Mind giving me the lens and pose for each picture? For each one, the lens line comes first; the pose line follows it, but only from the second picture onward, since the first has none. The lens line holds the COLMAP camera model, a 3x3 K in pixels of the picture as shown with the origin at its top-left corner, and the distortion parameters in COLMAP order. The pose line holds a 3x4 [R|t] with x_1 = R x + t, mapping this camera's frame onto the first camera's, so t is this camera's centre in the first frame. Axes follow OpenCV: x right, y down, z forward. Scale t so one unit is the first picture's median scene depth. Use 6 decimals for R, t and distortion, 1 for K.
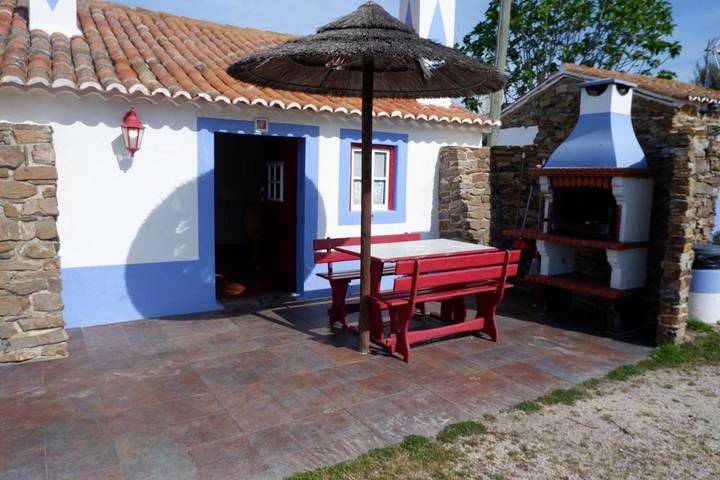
lens RADIAL K [[514.5, 0, 361.8], [0, 514.5, 238.4], [0, 0, 1]] dist [-0.006384, -0.001870]
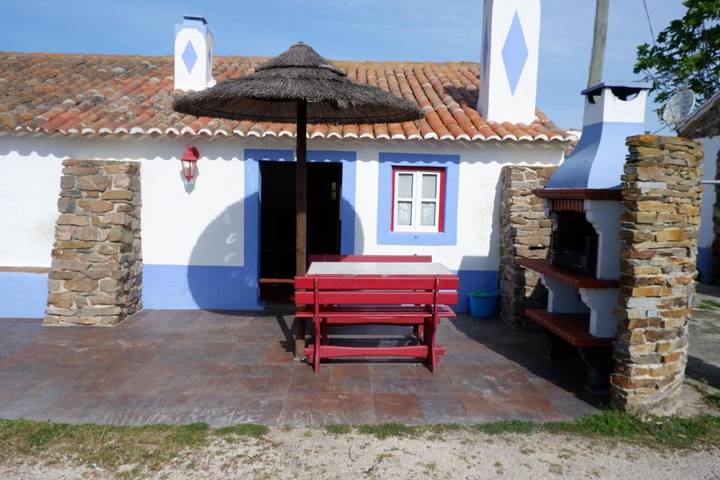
lens RADIAL K [[514.5, 0, 362.9], [0, 514.5, 242.2], [0, 0, 1]] dist [-0.006384, -0.001870]
pose [[0.864563, 0.046238, -0.500393, 0.579629], [-0.063003, 0.997874, -0.016647, -0.013654], [0.498560, 0.045919, 0.865638, 0.100454]]
